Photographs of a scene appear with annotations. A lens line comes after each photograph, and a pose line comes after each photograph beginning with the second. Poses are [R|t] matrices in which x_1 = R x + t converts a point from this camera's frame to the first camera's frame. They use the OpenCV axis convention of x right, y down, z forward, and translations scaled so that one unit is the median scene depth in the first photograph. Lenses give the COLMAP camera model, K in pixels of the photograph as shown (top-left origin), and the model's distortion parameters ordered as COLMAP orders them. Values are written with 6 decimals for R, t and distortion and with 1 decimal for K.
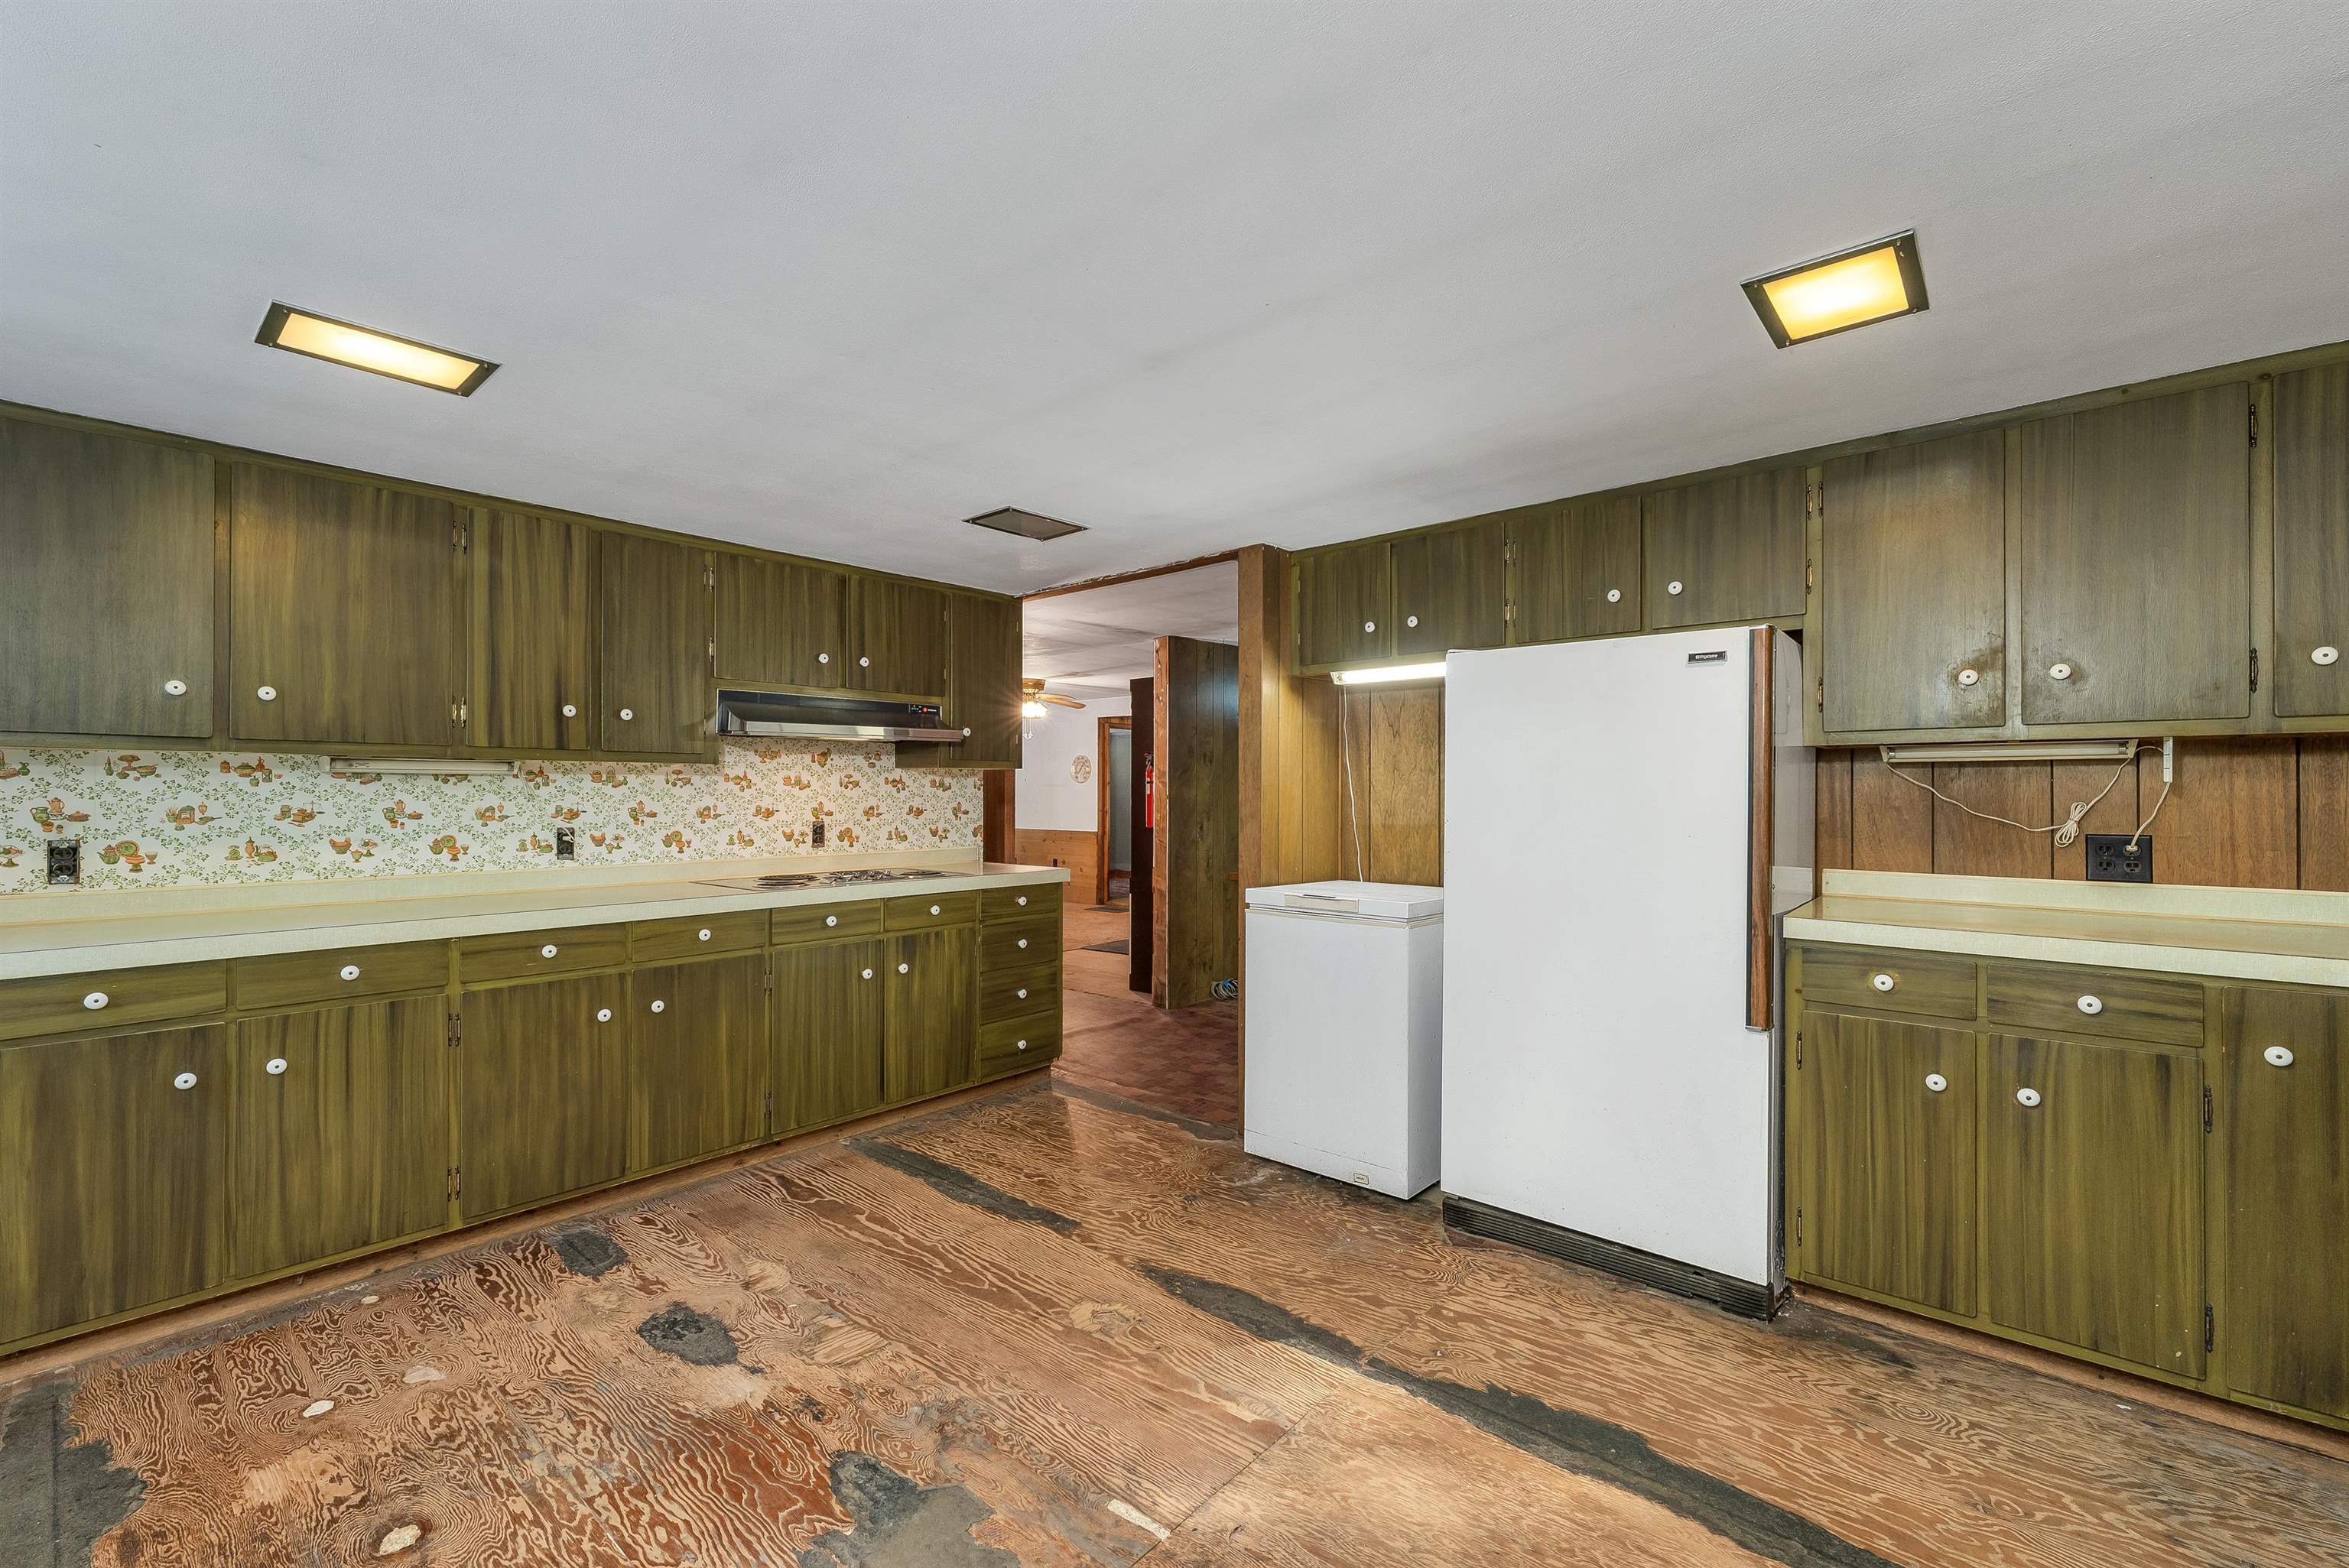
lens RADIAL K [[1015.4, 0, 1166.8], [0, 1015.4, 785.2], [0, 0, 1]] dist [0.004398, -0.000224]
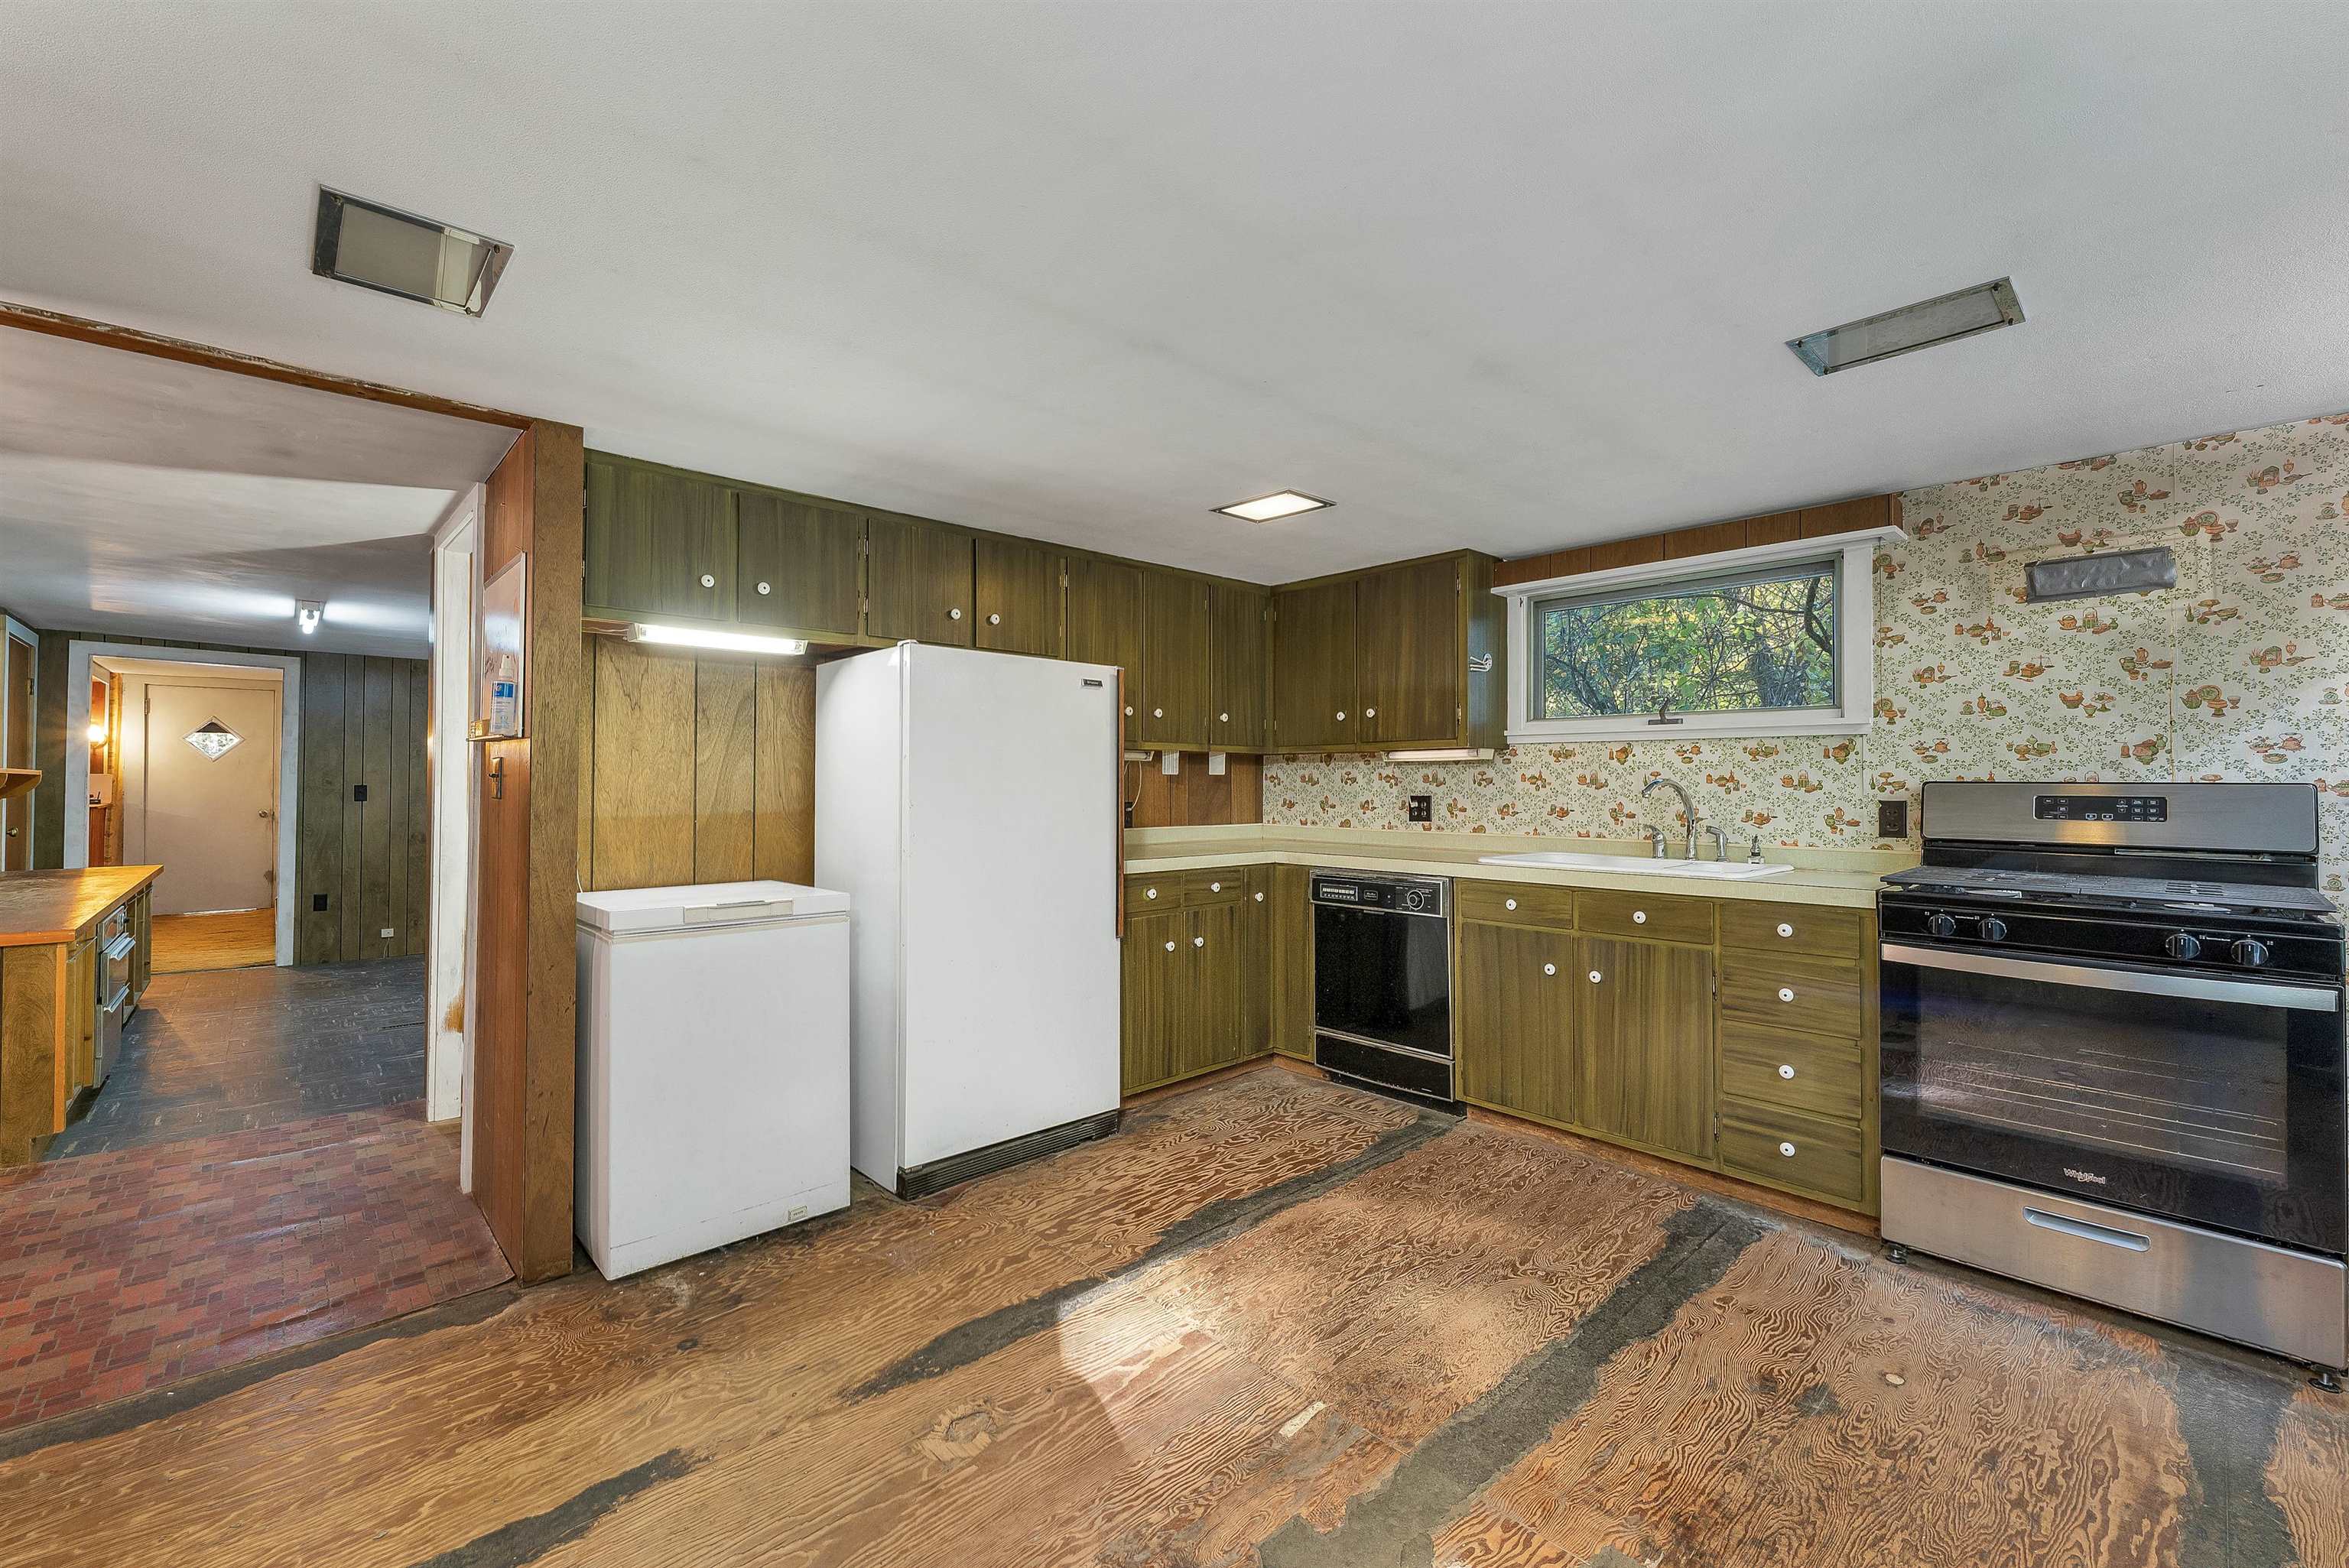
lens RADIAL K [[1015.4, 0, 1178.6], [0, 1015.4, 768.4], [0, 0, 1]] dist [0.004398, -0.000224]
pose [[0.064583, 0.005071, 0.997899, -0.855392], [-0.013473, 0.999900, -0.004210, -0.003440], [-0.997821, -0.013173, 0.064645, 0.776658]]
